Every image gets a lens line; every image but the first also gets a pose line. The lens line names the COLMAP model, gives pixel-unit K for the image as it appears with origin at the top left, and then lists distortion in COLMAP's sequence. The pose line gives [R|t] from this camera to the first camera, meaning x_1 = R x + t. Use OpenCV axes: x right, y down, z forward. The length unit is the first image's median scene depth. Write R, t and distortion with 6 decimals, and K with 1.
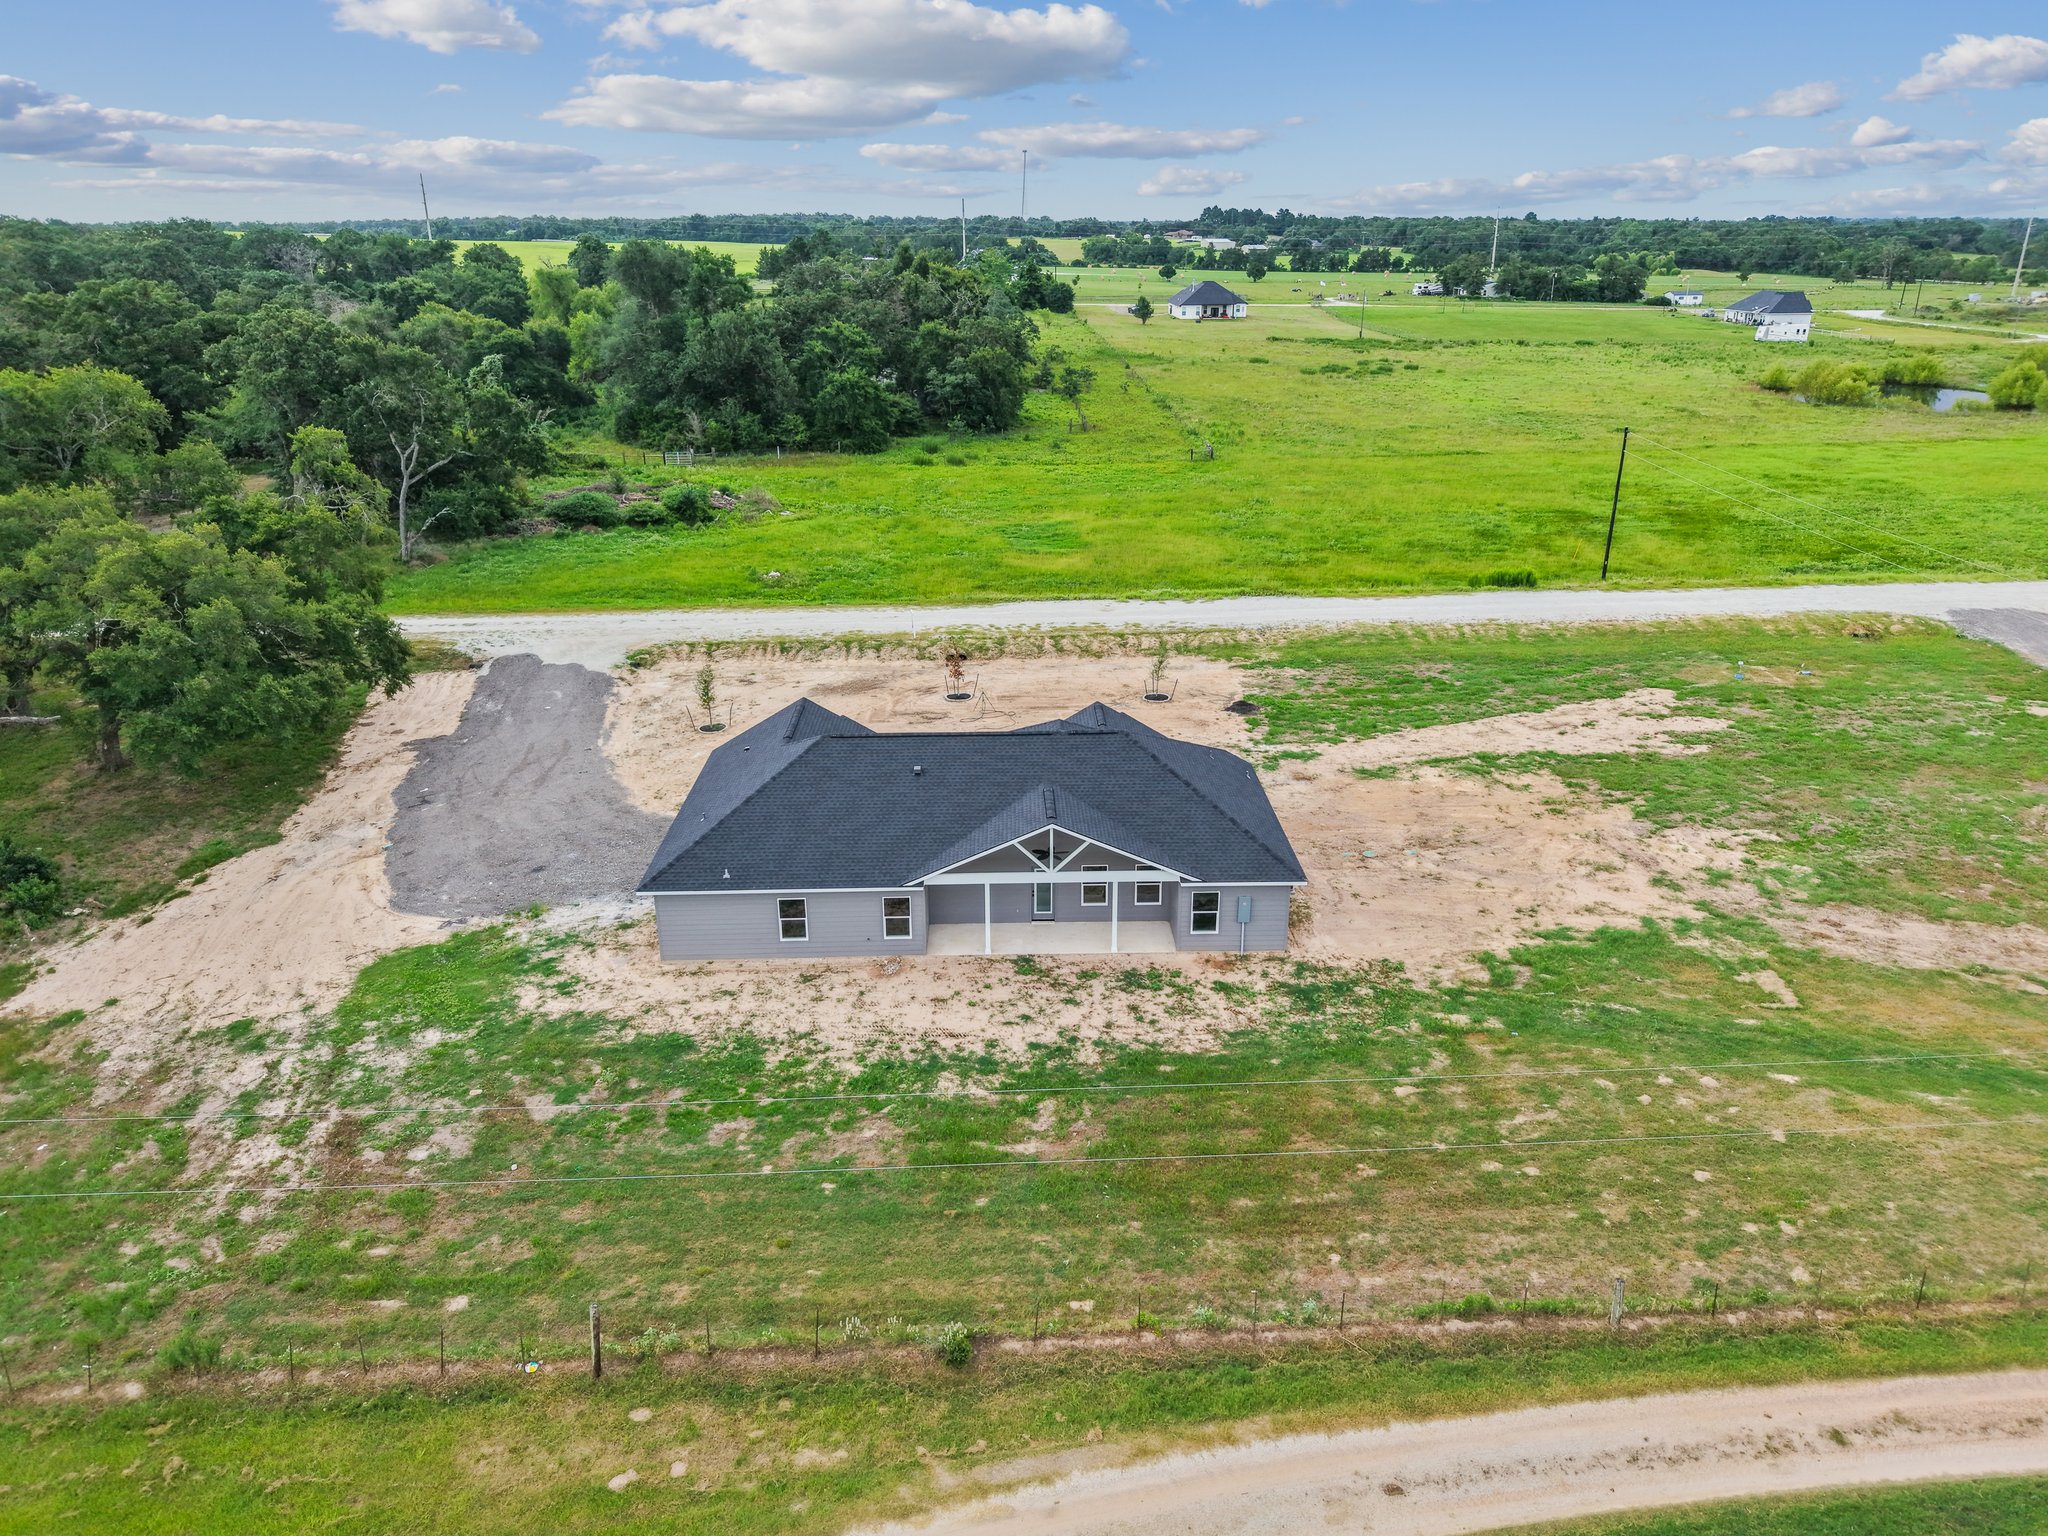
lens RADIAL K [[1380.4, 0, 1024.0], [0, 1380.4, 768.0], [0, 0, 1]] dist [0.031385, -0.044207]
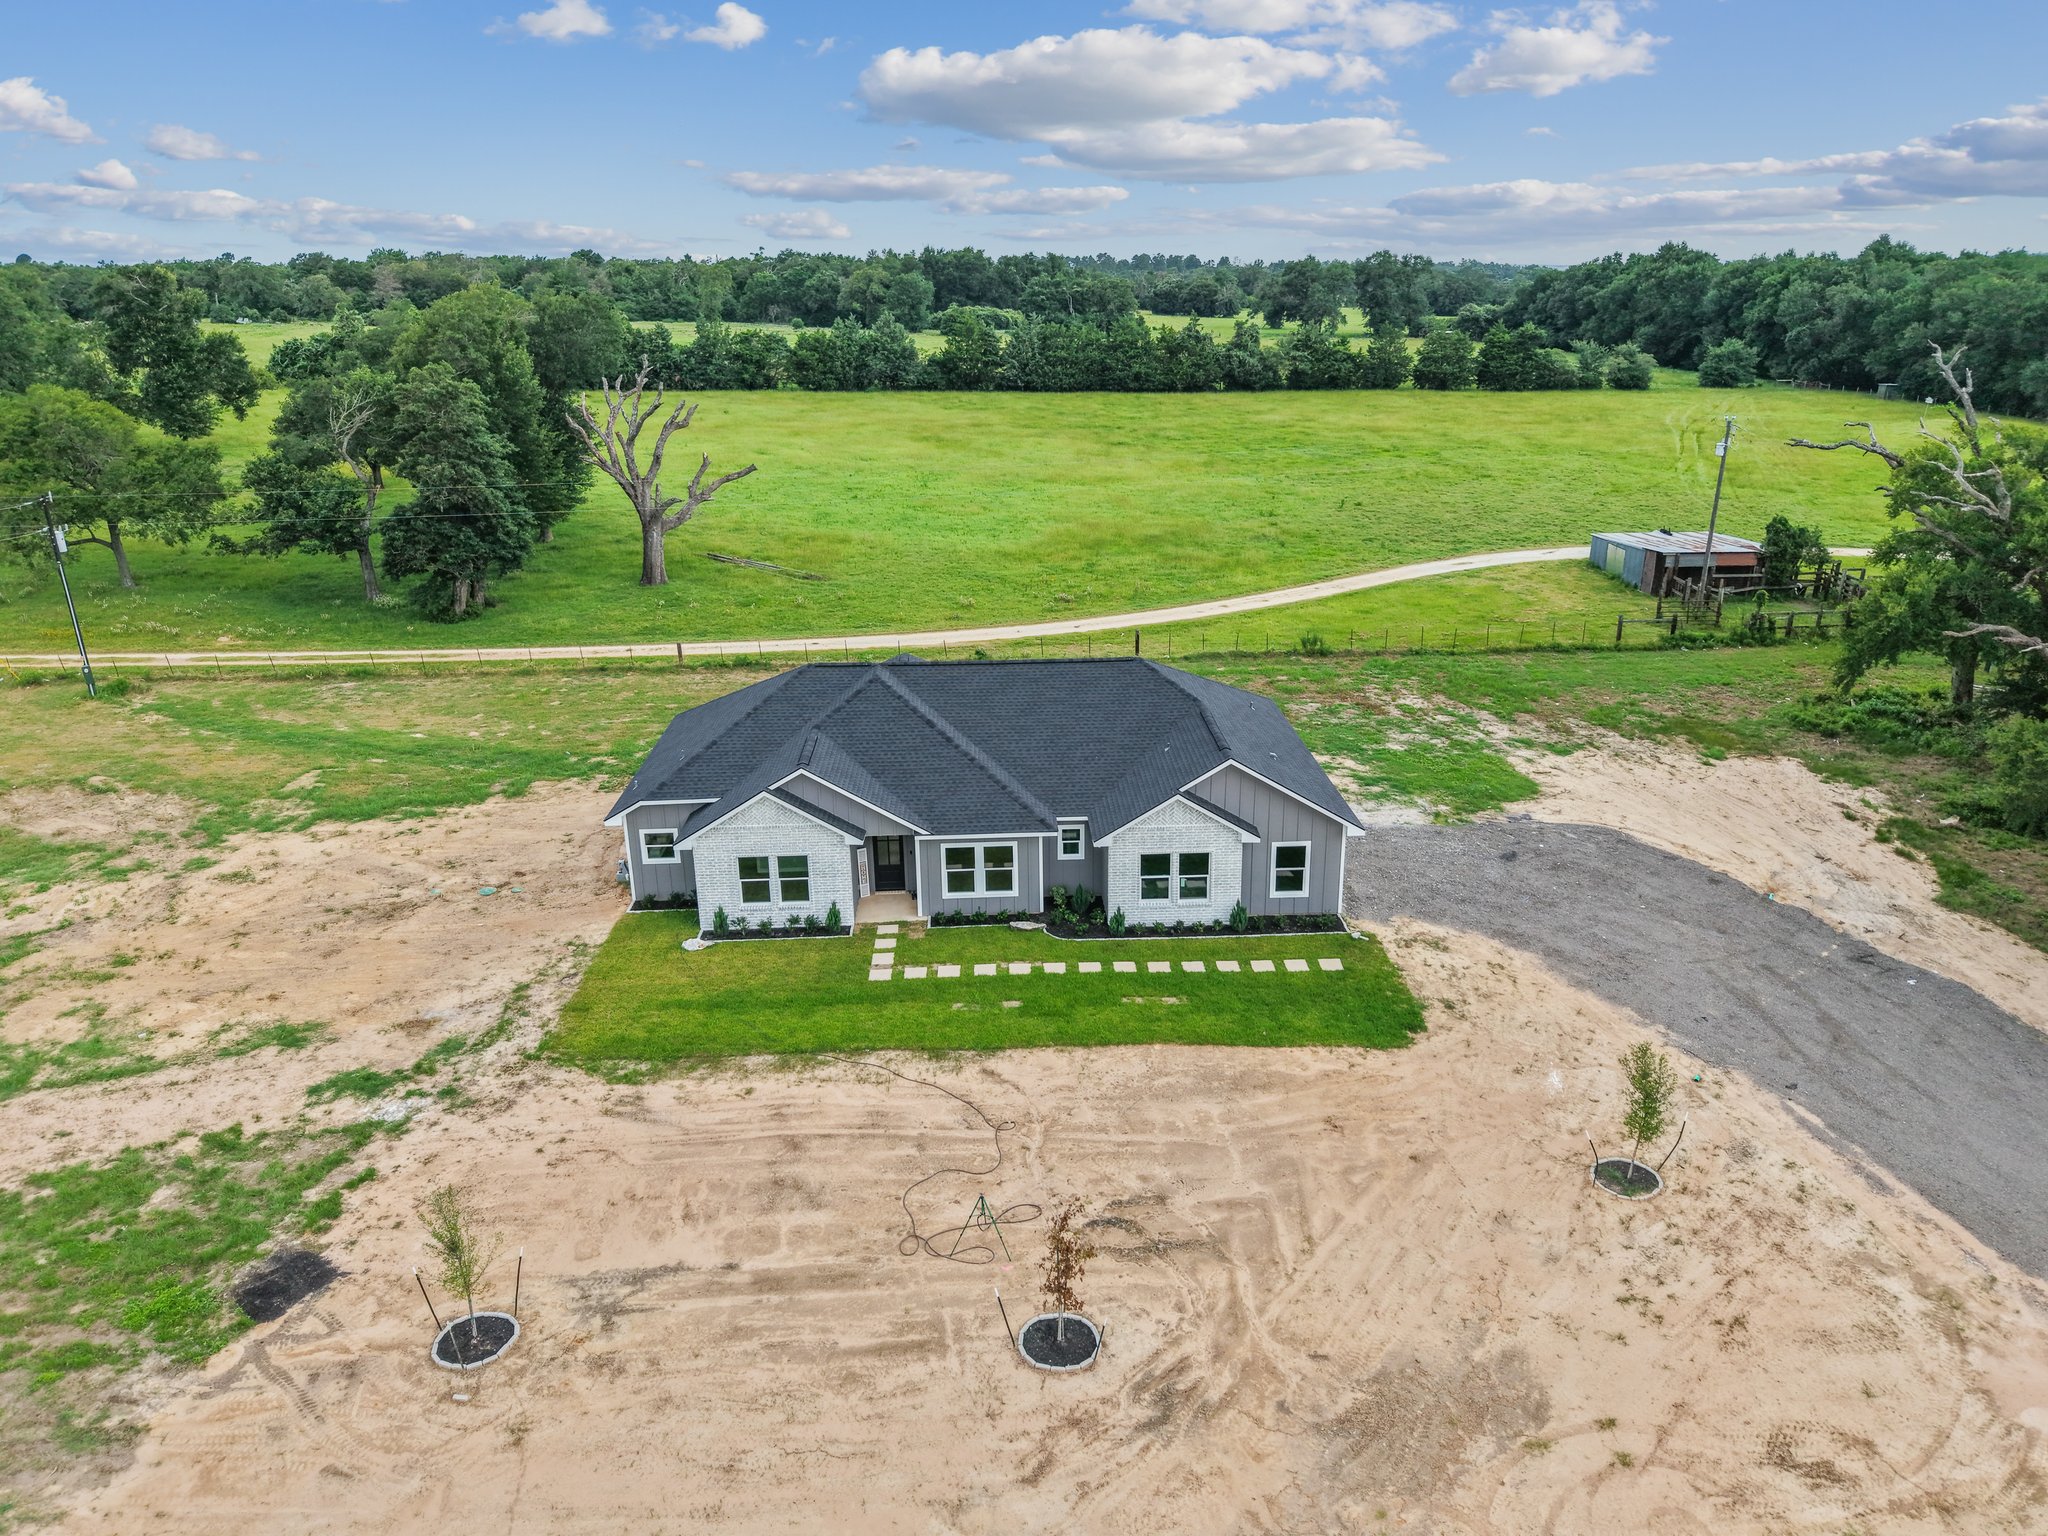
lens RADIAL K [[1412.1, 0, 1024.0], [0, 1412.1, 768.0], [0, 0, 1]] dist [0.008283, -0.005272]
pose [[-0.999475, 0.030355, -0.011305, -0.060380], [0.015454, 0.753577, 0.657178, -0.609405], [0.028468, 0.656658, -0.753651, 1.837288]]
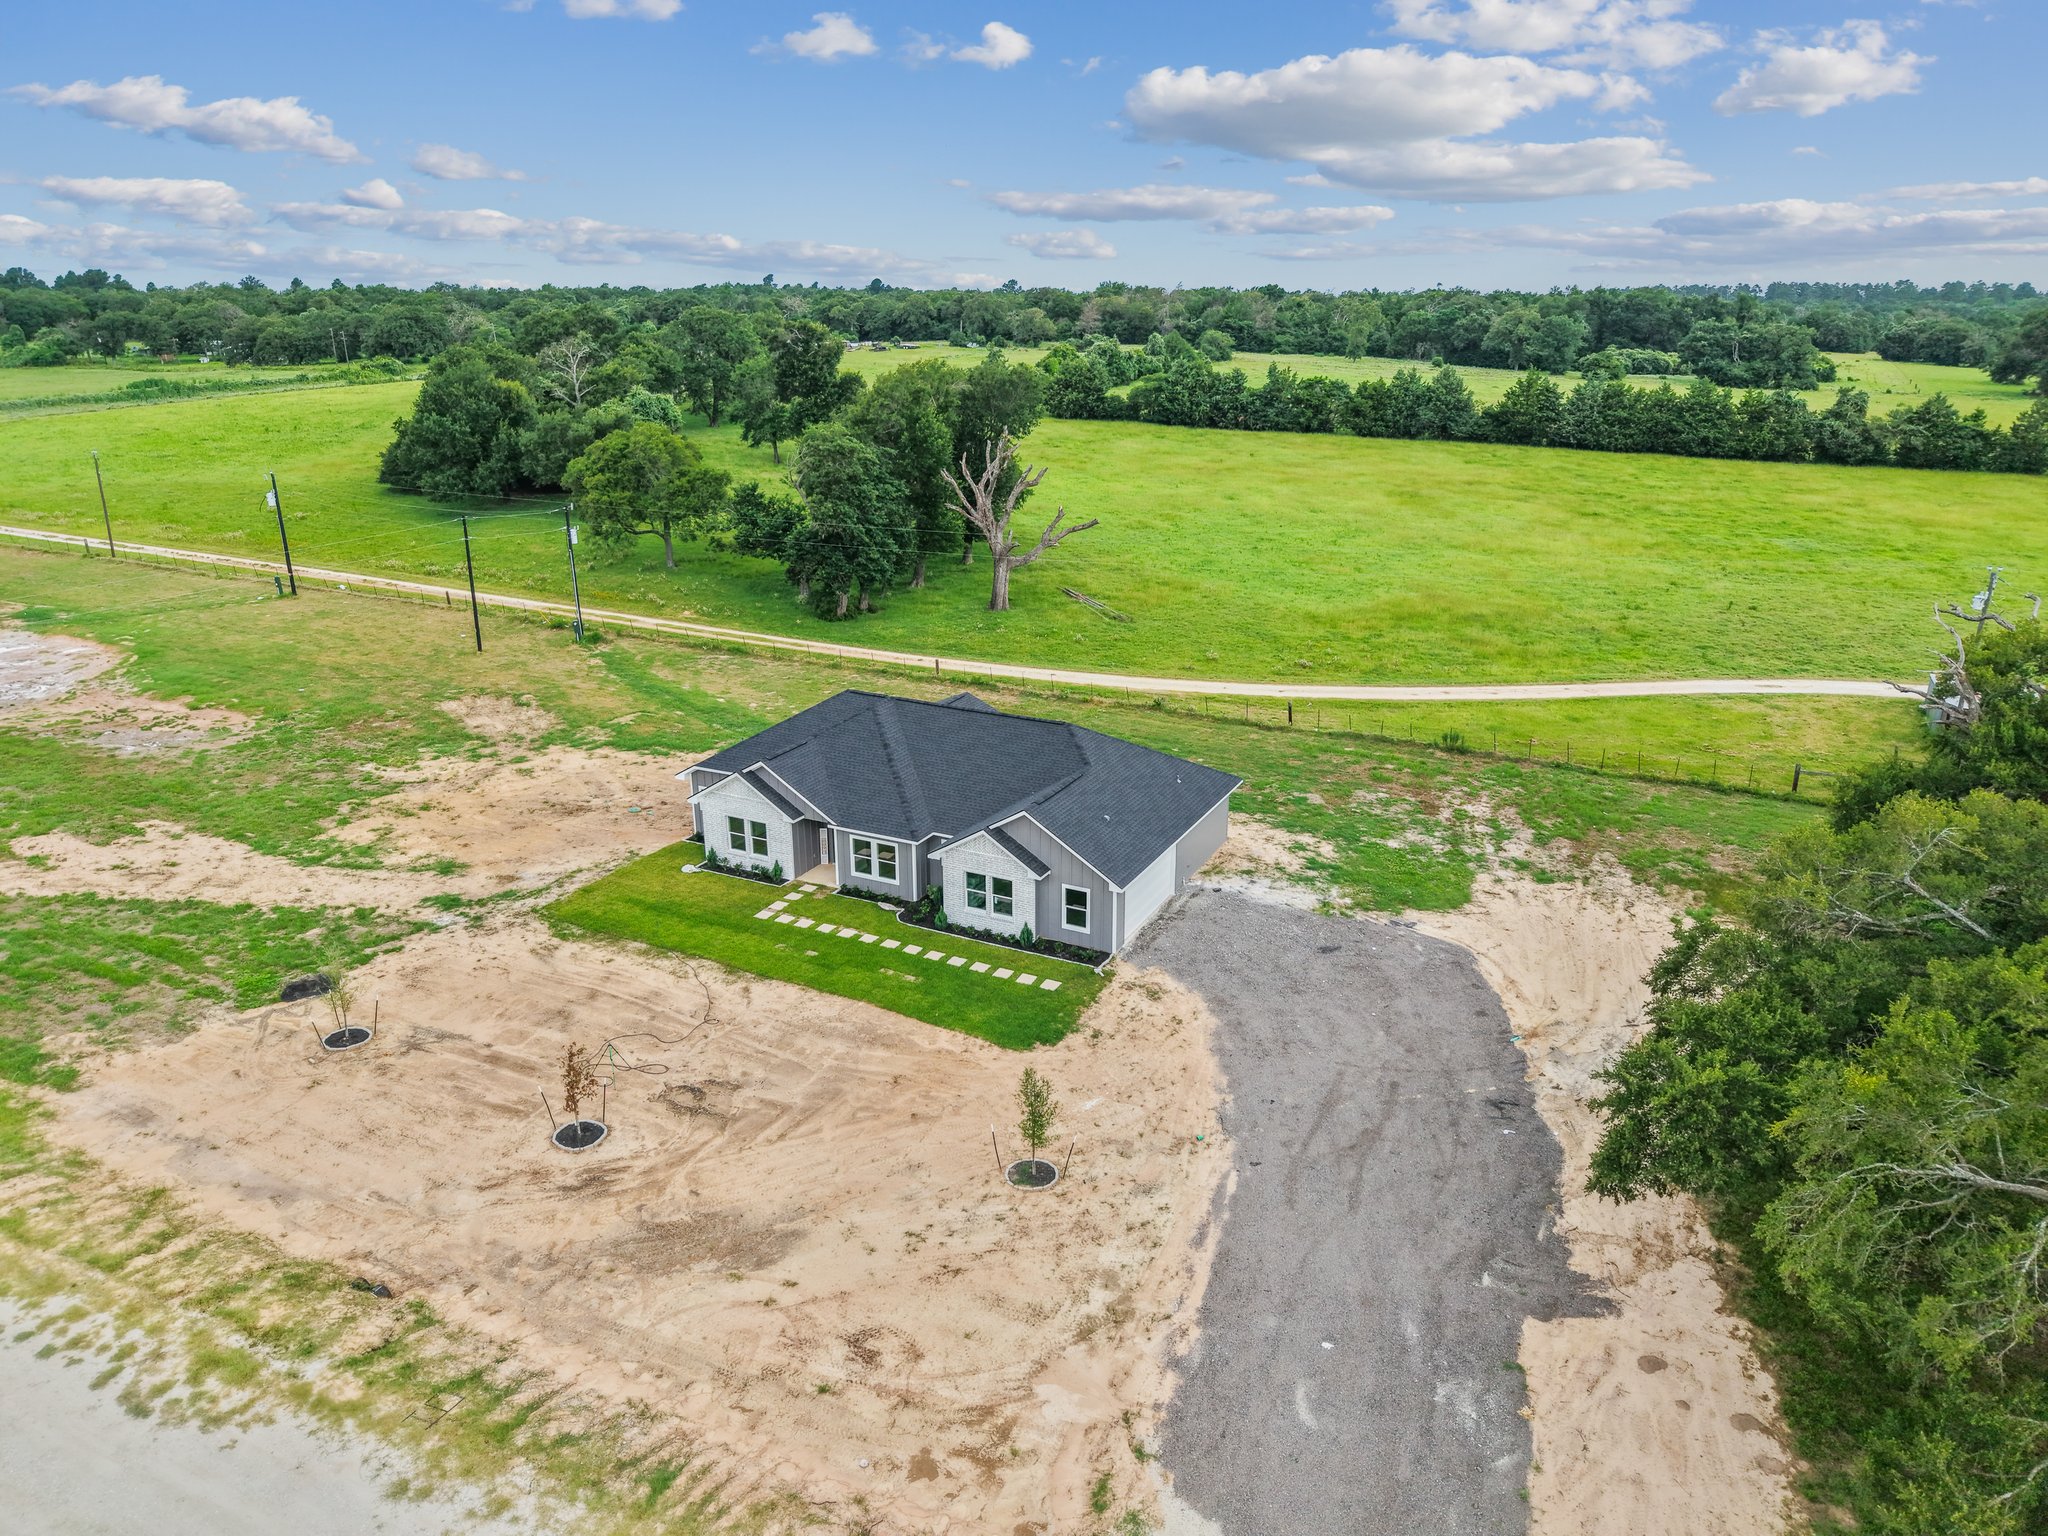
lens RADIAL K [[1380.4, 0, 1024.0], [0, 1380.4, 768.0], [0, 0, 1]] dist [0.031385, -0.044207]
pose [[-0.880011, -0.141753, 0.453305, -0.663957], [0.186530, 0.774587, 0.604336, -0.716633], [-0.436791, 0.616378, -0.655204, 1.869078]]
